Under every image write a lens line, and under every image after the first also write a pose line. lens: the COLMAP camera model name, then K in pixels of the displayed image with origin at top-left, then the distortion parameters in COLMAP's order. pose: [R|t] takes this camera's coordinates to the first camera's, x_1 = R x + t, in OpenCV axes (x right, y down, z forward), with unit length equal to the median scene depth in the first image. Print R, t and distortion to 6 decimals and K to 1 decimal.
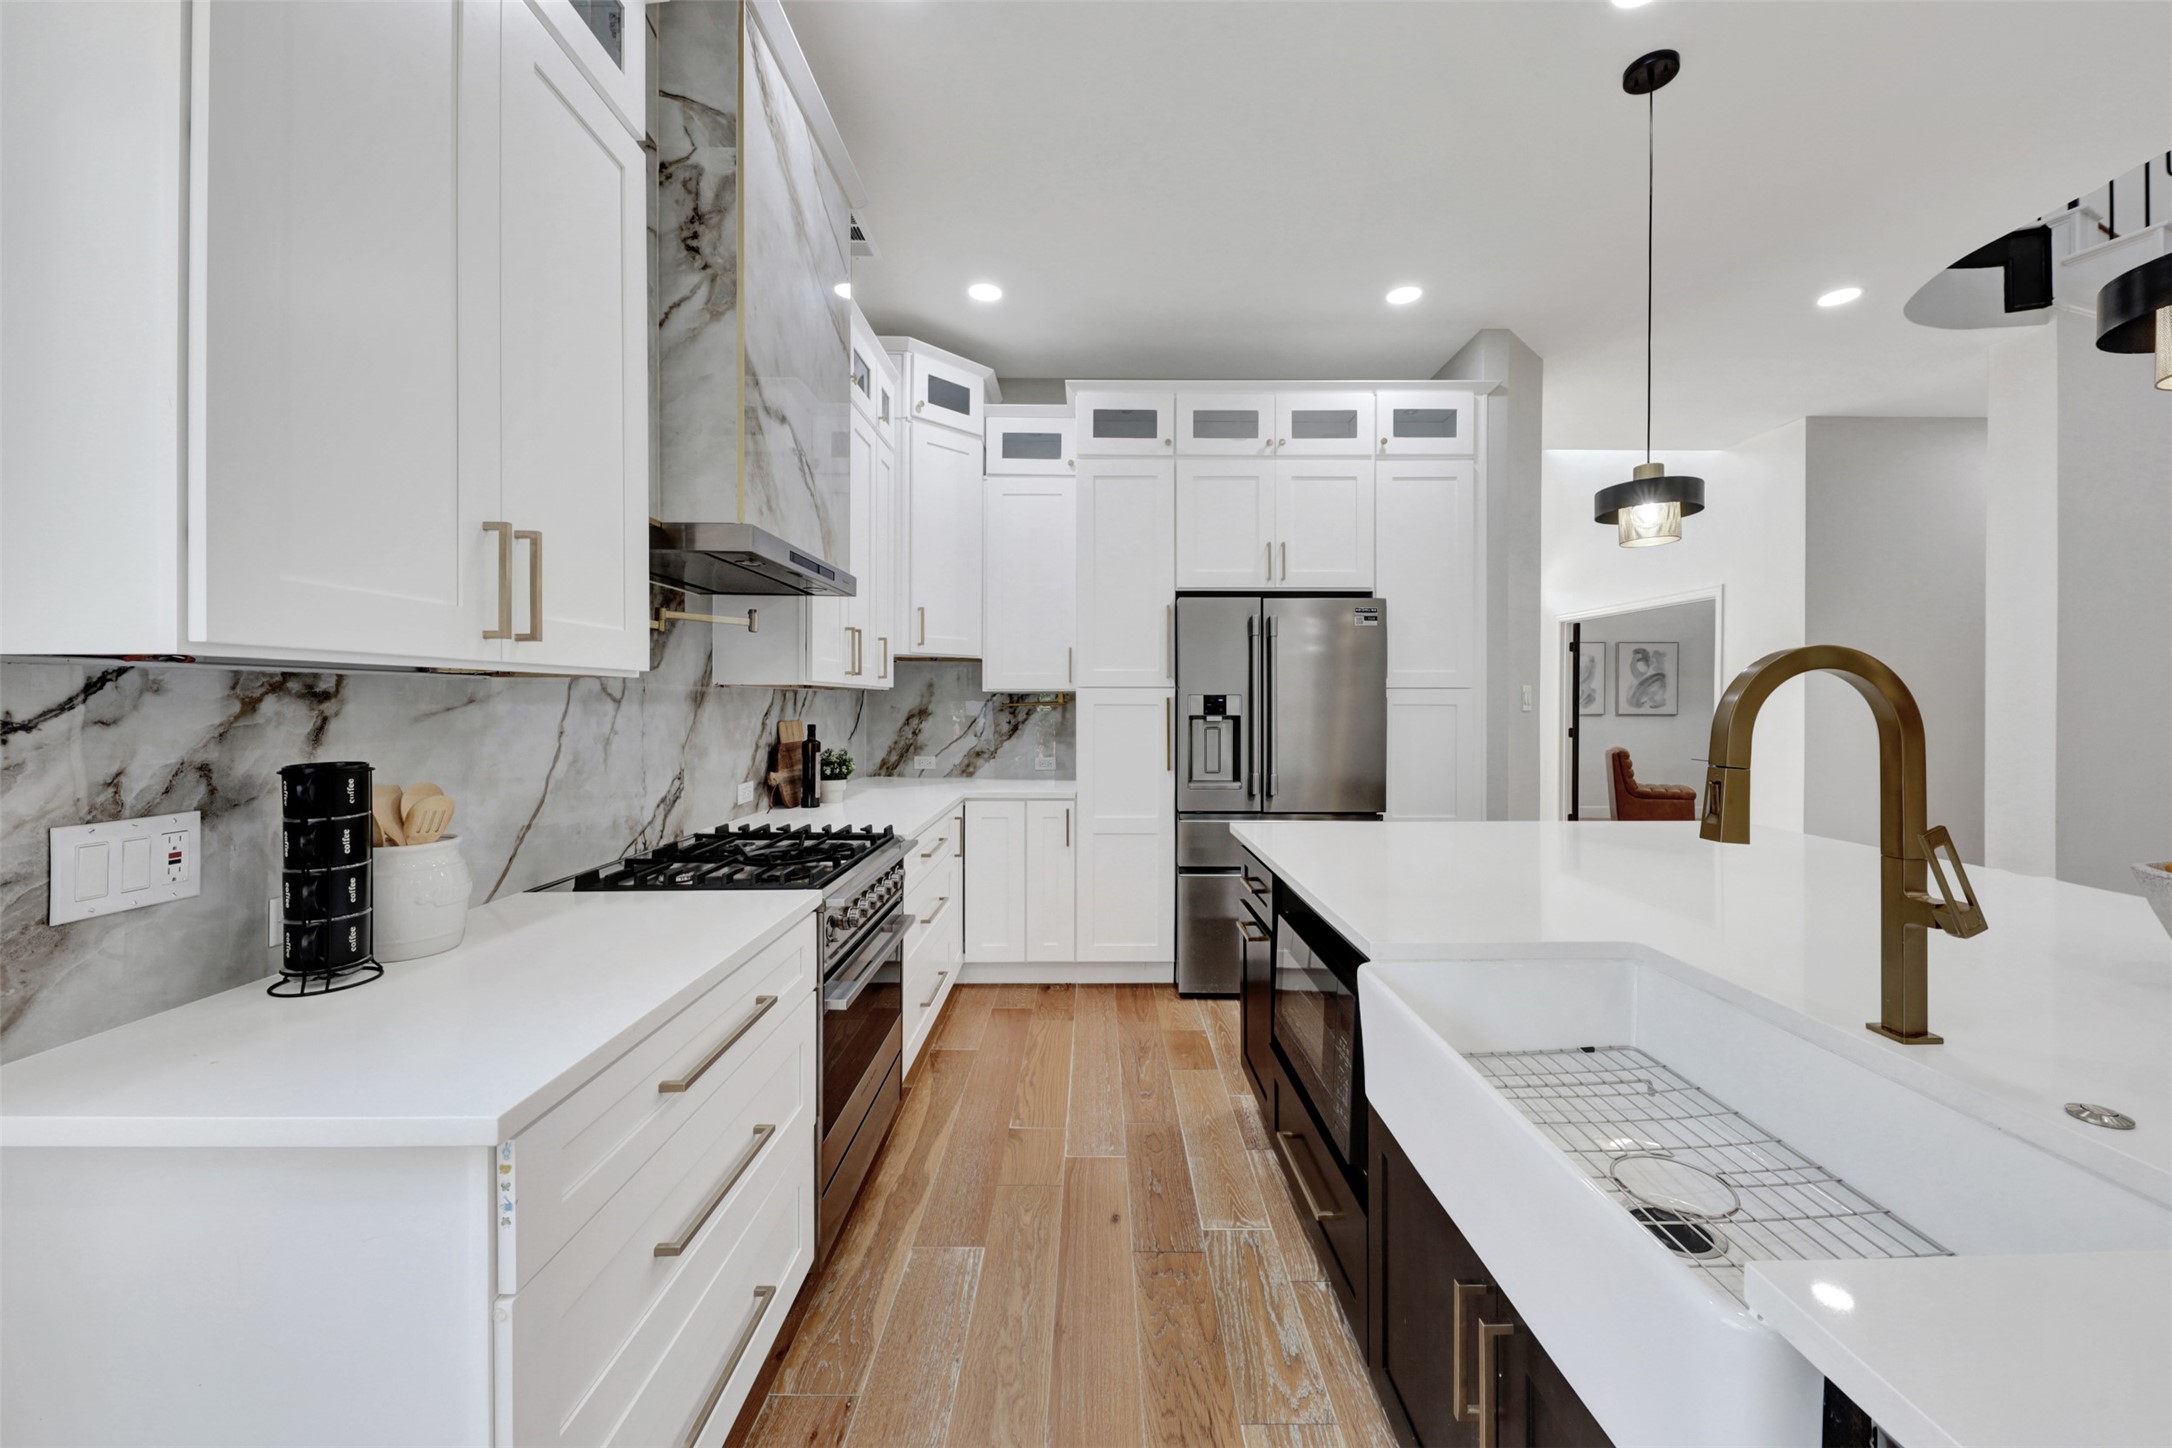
lens RADIAL K [[807.2, 0, 1097.9], [0, 807.2, 707.1], [0, 0, 1]] dist [0.000562, -0.000085]
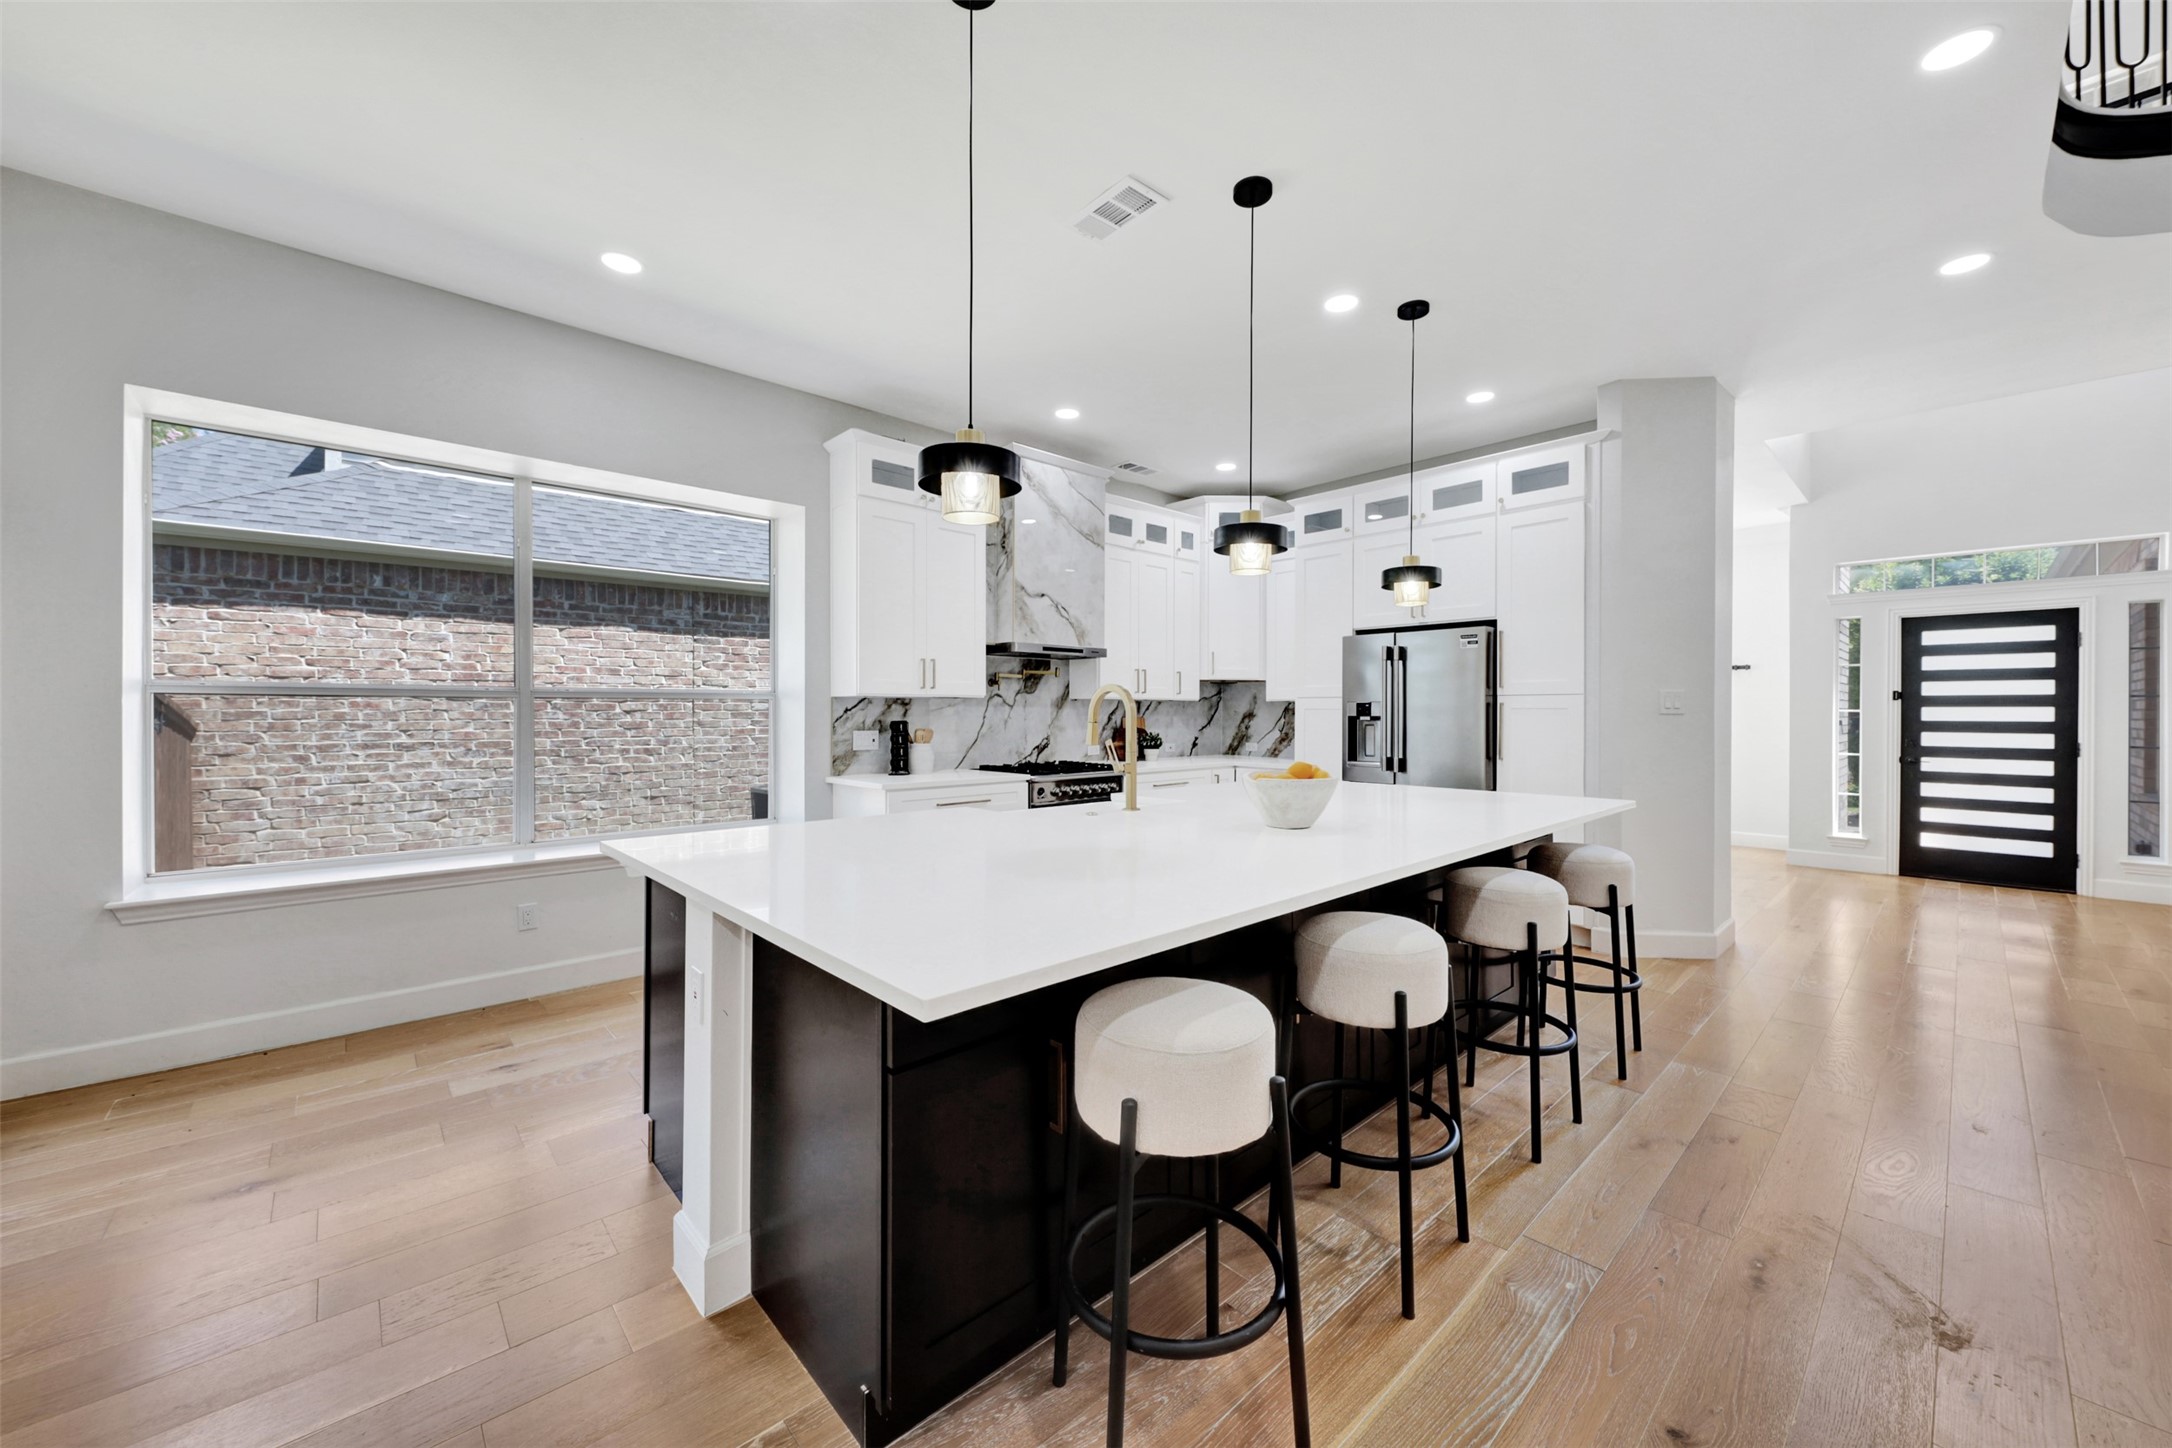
lens RADIAL K [[808.3, 0, 1097.1], [0, 808.3, 712.1], [0, 0, 1]] dist [0.009528, -0.006417]
pose [[0.676701, 0.001090, -0.736257, 0.890896], [-0.006498, 0.999969, -0.004491, 0.012840], [0.736229, 0.007823, 0.676687, -0.334697]]
